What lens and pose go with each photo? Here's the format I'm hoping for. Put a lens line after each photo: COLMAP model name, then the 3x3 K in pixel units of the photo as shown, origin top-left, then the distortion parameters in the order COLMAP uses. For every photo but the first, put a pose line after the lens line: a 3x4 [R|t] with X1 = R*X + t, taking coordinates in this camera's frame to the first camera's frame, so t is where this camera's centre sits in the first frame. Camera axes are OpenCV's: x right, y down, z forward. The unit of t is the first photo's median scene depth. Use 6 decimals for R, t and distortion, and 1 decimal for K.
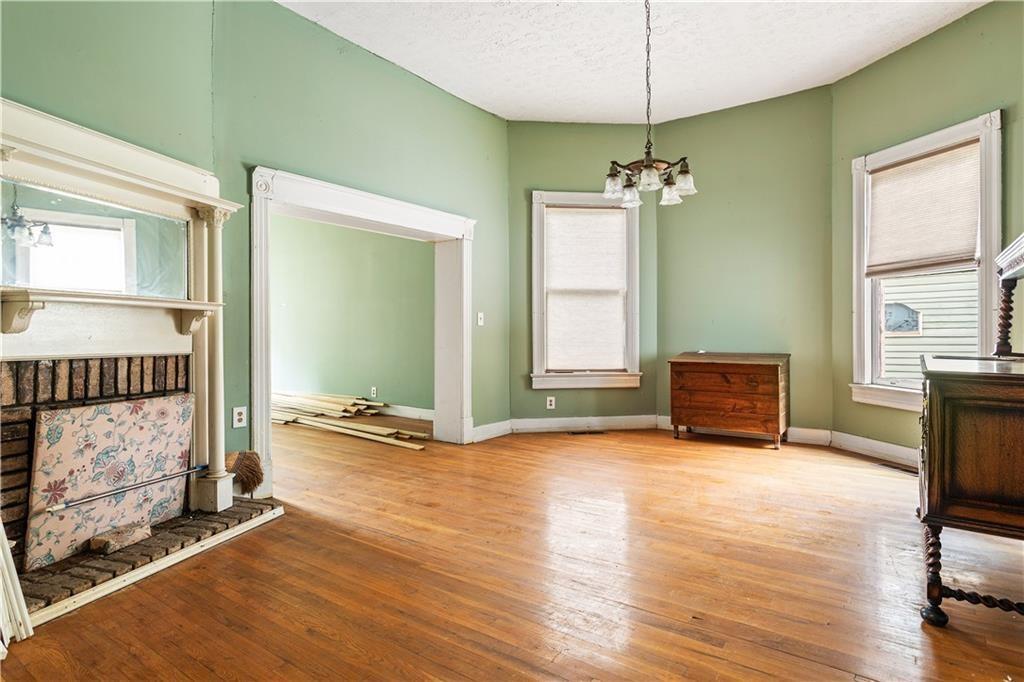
lens RADIAL K [[557.4, 0, 515.8], [0, 557.4, 335.2], [0, 0, 1]] dist [0.007524, -0.000035]
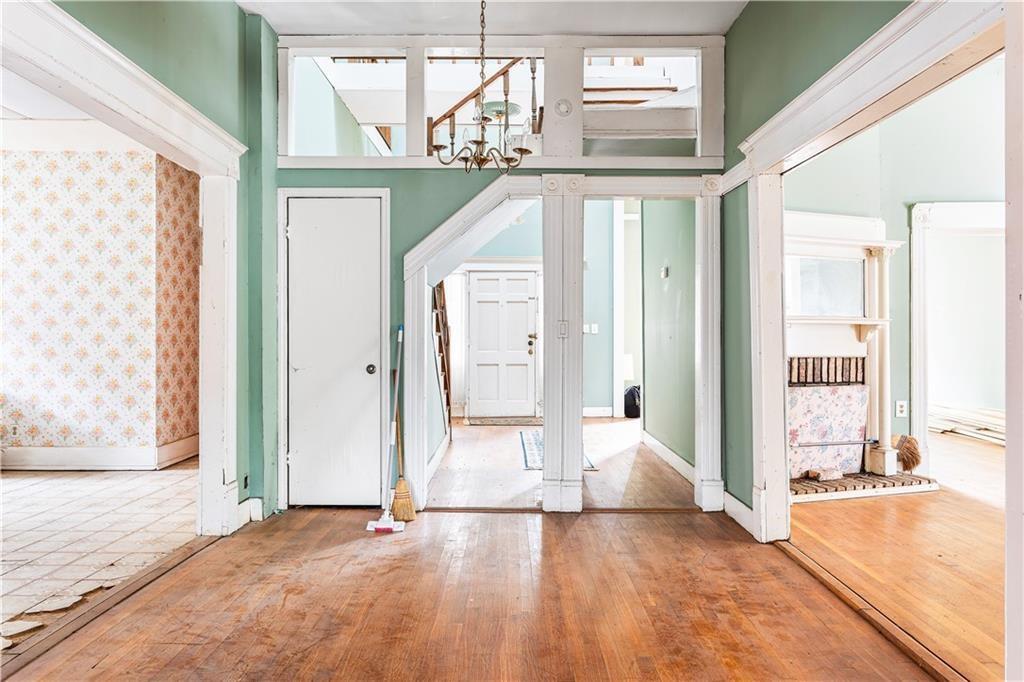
lens RADIAL K [[735.5, 0, 513.5], [0, 735.5, 338.8], [0, 0, 1]] dist [-0.003245, -0.001547]
pose [[0.598295, 0.000679, -0.801275, 0.351928], [-0.002833, 0.999995, -0.001268, -0.005532], [0.801271, 0.003029, 0.598294, -0.788417]]
